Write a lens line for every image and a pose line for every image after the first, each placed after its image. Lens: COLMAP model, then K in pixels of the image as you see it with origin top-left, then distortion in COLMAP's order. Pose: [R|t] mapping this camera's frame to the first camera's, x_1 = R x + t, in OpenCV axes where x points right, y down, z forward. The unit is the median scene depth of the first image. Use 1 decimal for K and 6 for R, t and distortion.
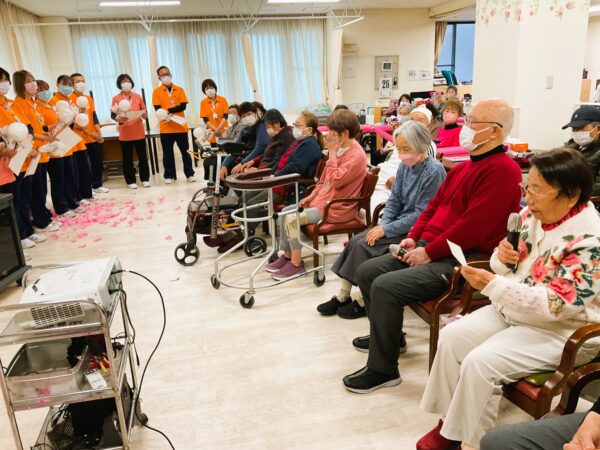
lens RADIAL K [[496.4, 0, 300.0], [0, 496.4, 225.0], [0, 0, 1]] dist [0.080905, -0.134535]
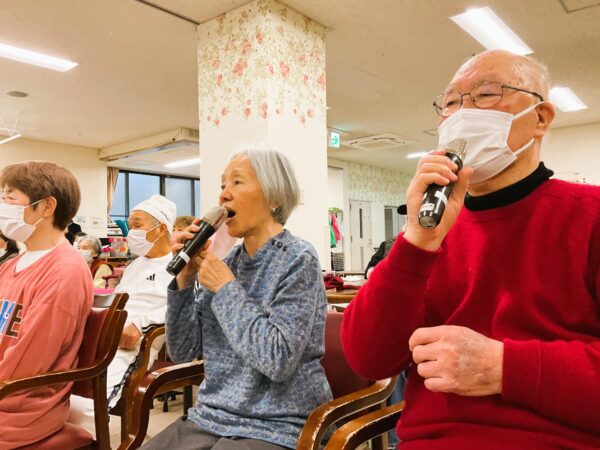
lens RADIAL K [[498.3, 0, 300.0], [0, 498.3, 225.0], [0, 0, 1]] dist [0.085039, -0.154351]
pose [[0.787516, 0.047175, 0.614486, 0.003400], [0.161328, 0.946518, -0.279422, -0.019551], [-0.594804, 0.319183, 0.737788, 0.495901]]
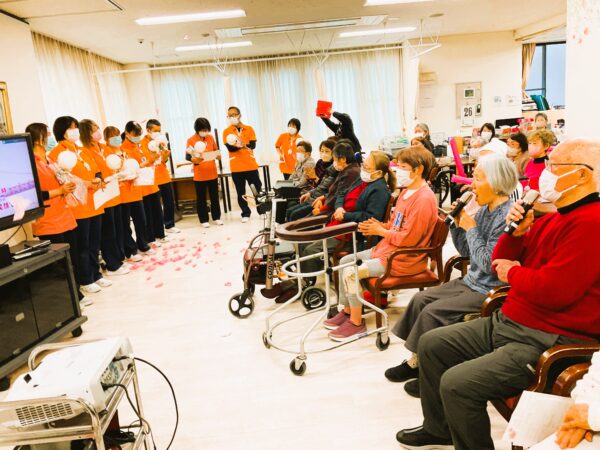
lens RADIAL K [[496.4, 0, 300.0], [0, 496.4, 225.0], [0, 0, 1]] dist [0.080905, -0.134535]
pose [[0.986380, -0.007626, -0.164306, 0.035974], [-0.001935, 0.998317, -0.057956, -0.038317], [0.164471, 0.057484, 0.984705, 0.087797]]
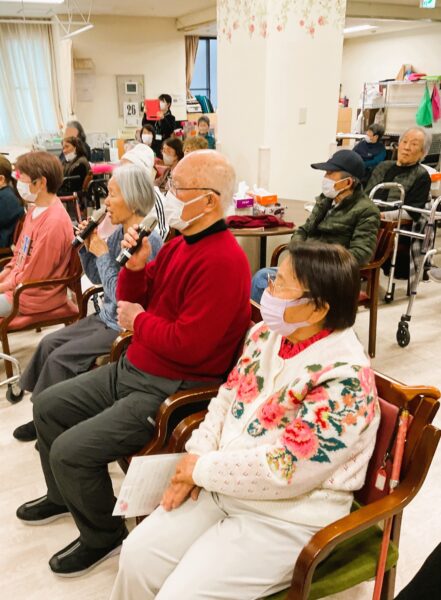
lens RADIAL K [[539.1, 0, 198.2], [0, 539.1, 324.1], [0, 0, 1]] dist [0.059728, -0.114005]
pose [[0.969258, -0.075775, 0.234088, 0.104183], [0.050354, 0.992349, 0.112734, -0.058684], [-0.240839, -0.097481, 0.965657, 0.153127]]
